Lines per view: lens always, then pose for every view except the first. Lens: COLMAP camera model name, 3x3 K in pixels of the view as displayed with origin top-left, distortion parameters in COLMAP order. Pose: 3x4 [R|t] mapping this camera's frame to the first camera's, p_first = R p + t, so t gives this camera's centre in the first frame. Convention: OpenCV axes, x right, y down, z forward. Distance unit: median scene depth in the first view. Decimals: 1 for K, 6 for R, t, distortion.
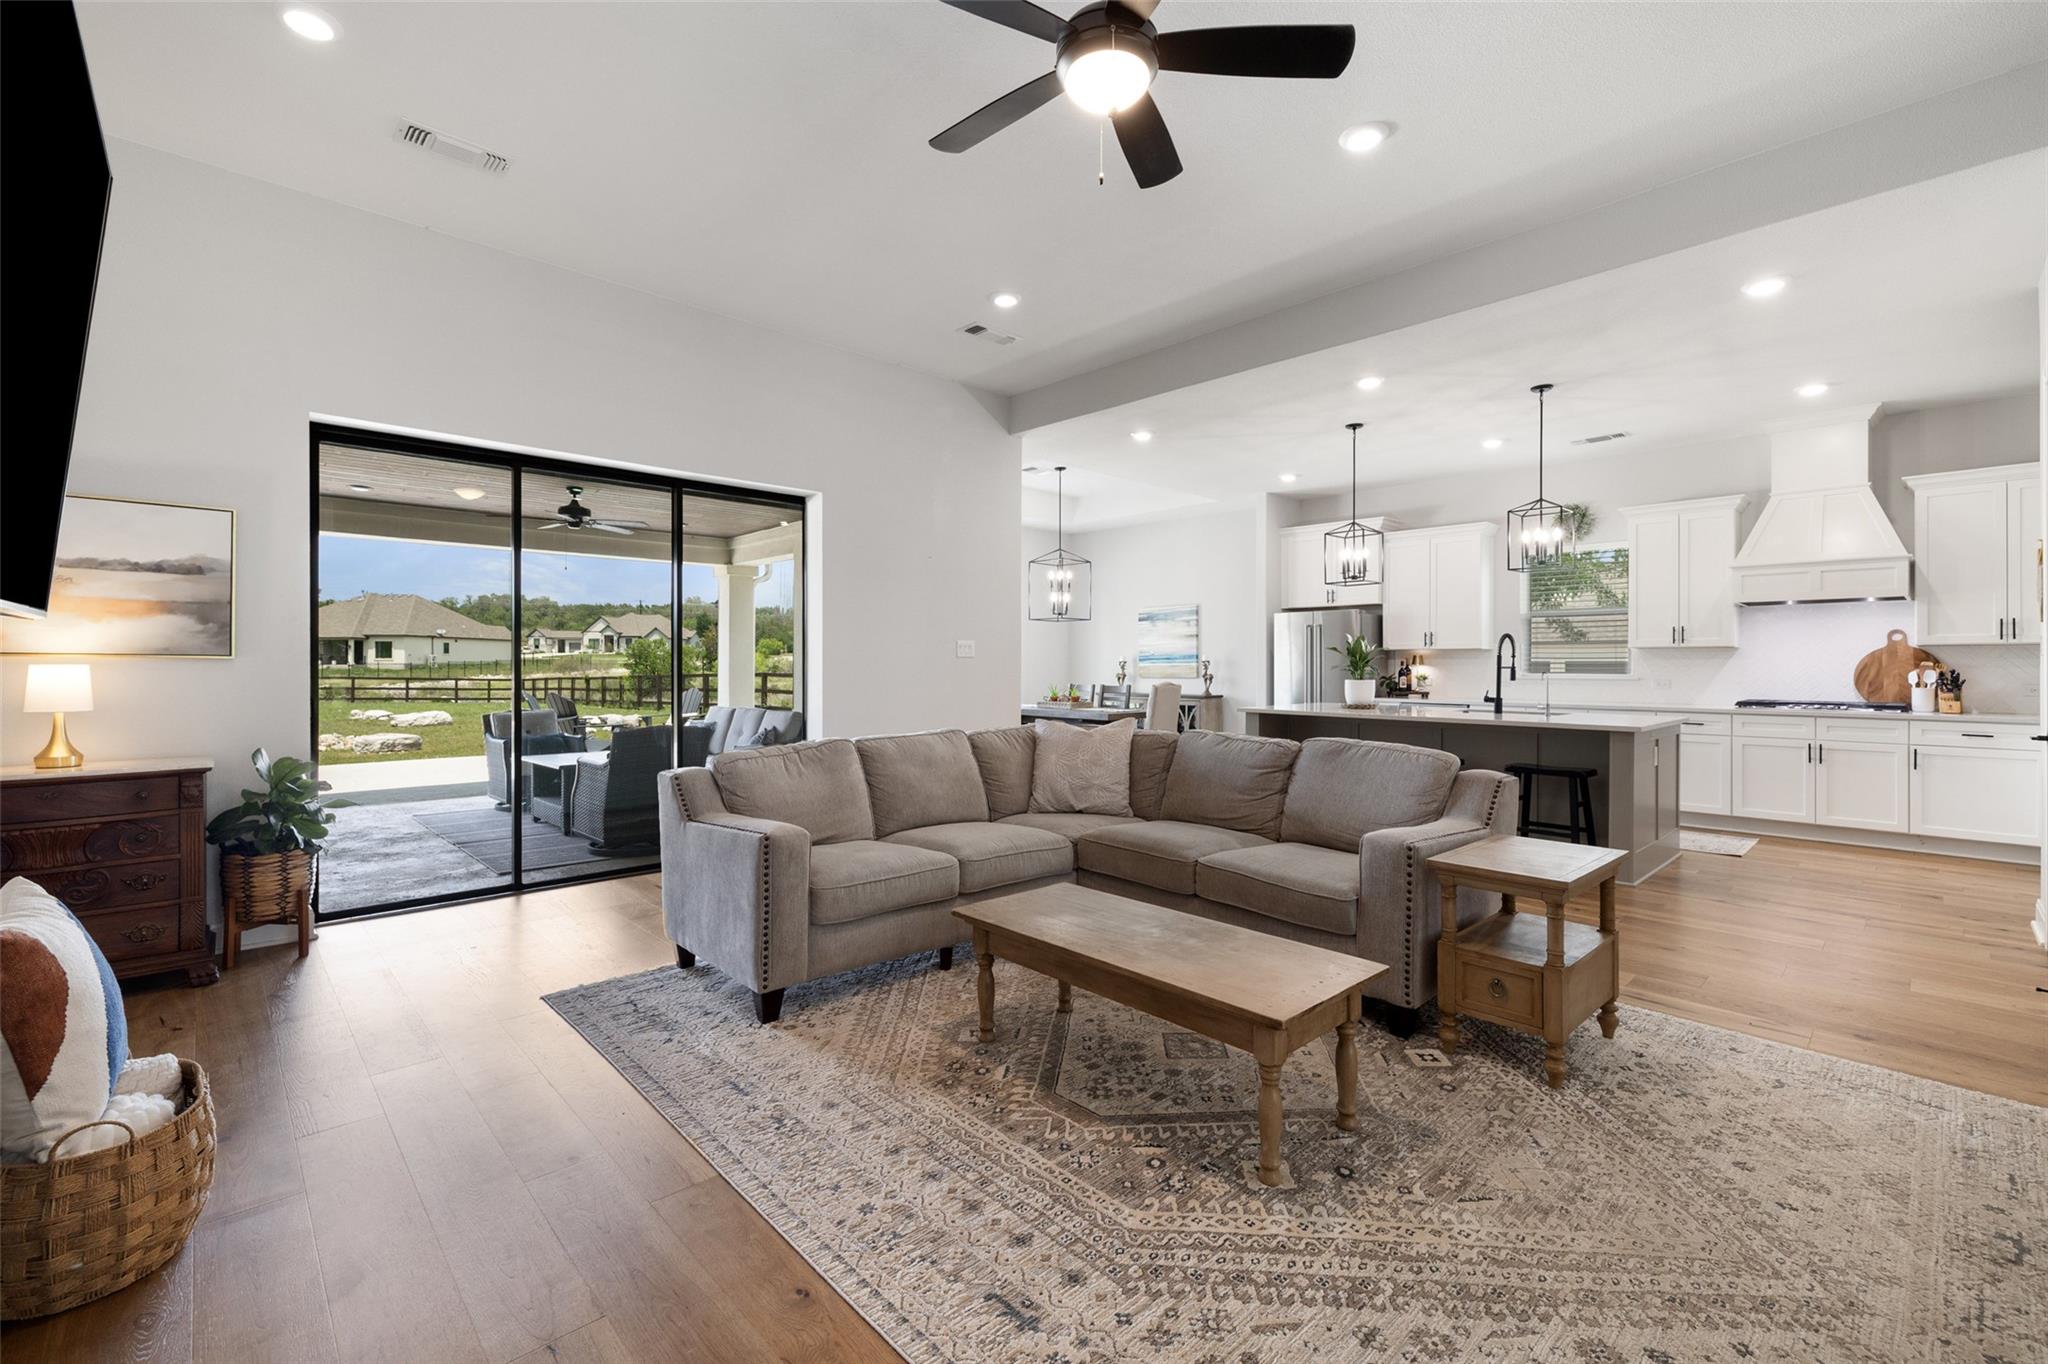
lens RADIAL K [[872.7, 0, 1022.7], [0, 872.7, 663.2], [0, 0, 1]] dist [0.001716, 0.001101]
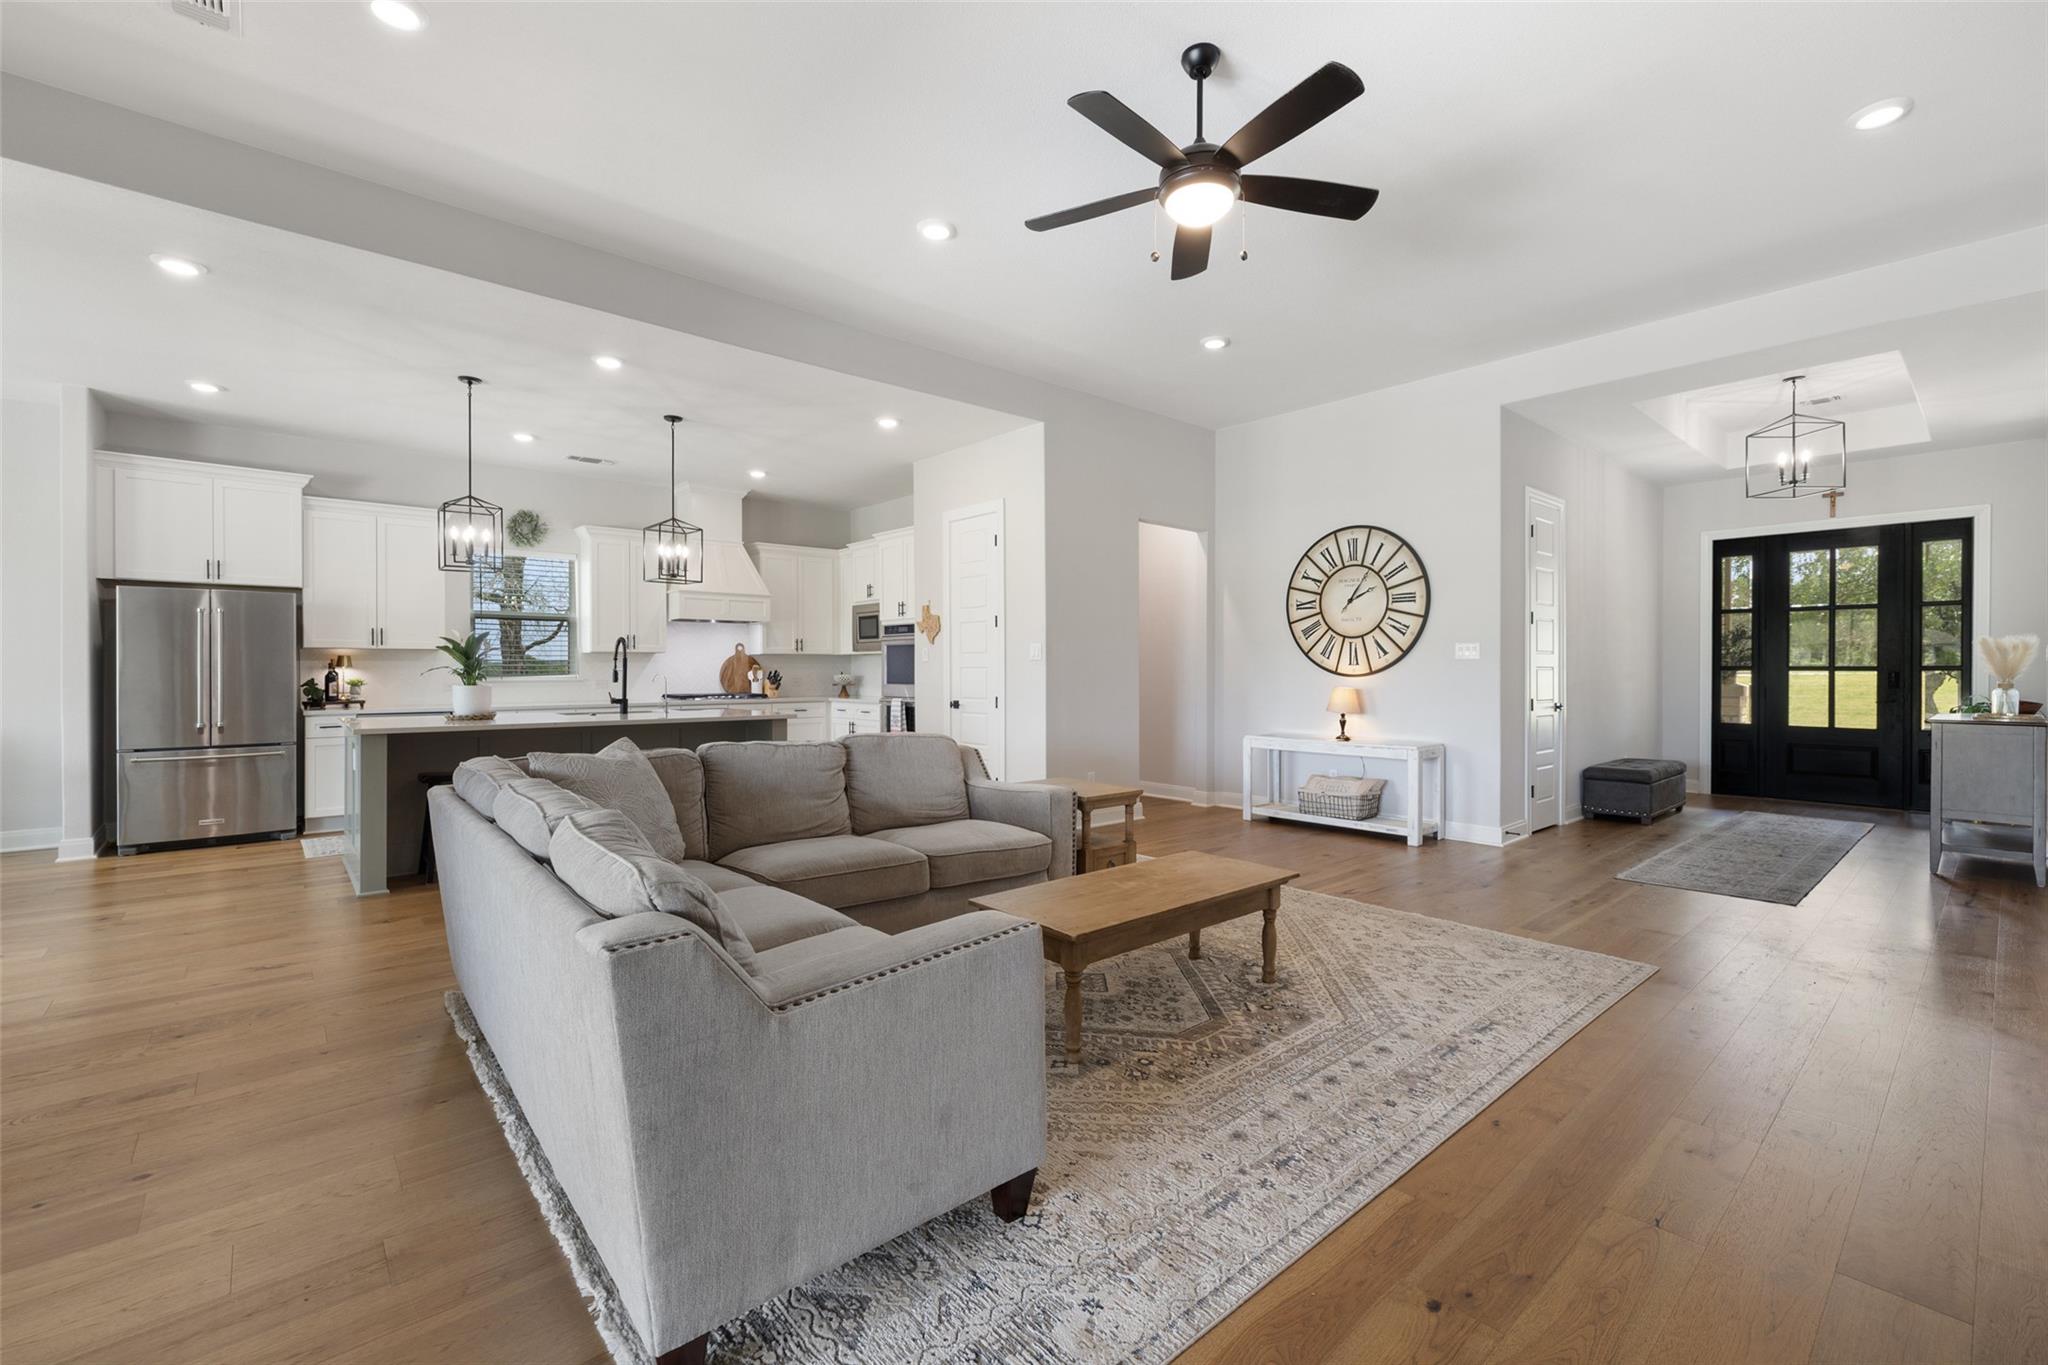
lens RADIAL K [[872.7, 0, 1022.7], [0, 872.7, 663.7], [0, 0, 1]] dist [0.001716, 0.001101]
pose [[0.032106, 0.004184, 0.999476, -0.456498], [-0.000657, 0.999991, -0.004165, 0.002063], [-0.999484, -0.000523, 0.032108, 0.470734]]
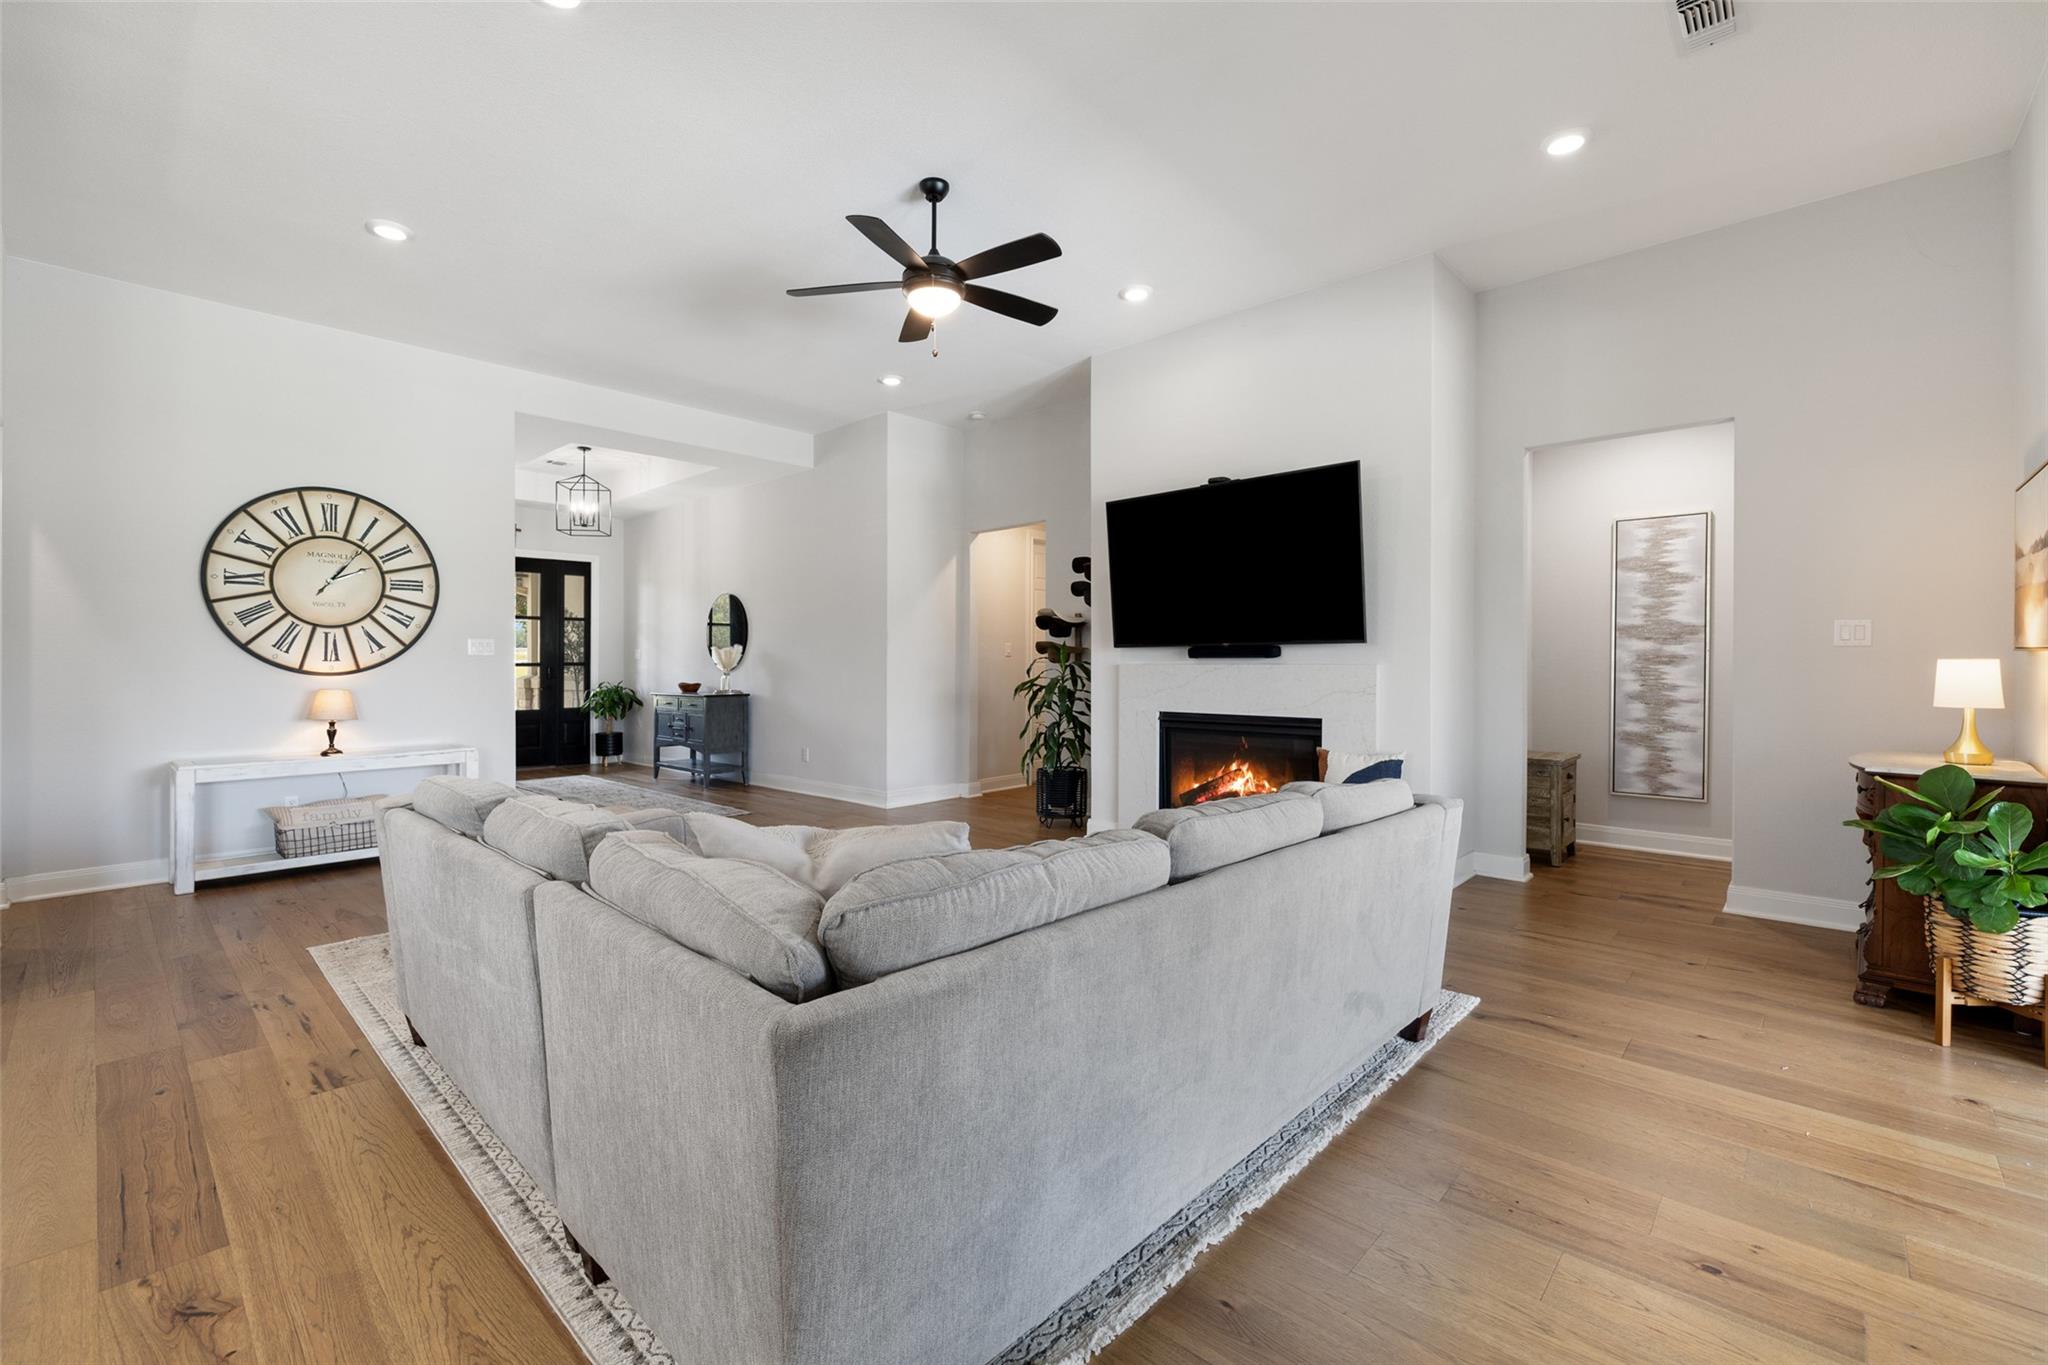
lens RADIAL K [[872.7, 0, 1022.7], [0, 872.7, 663.7], [0, 0, 1]] dist [0.001716, 0.001101]
pose [[-0.998108, 0.001183, -0.061477, 0.009050], [0.001192, 0.999999, -0.000100, 0.002498], [0.061477, -0.000173, -0.998108, 1.017219]]
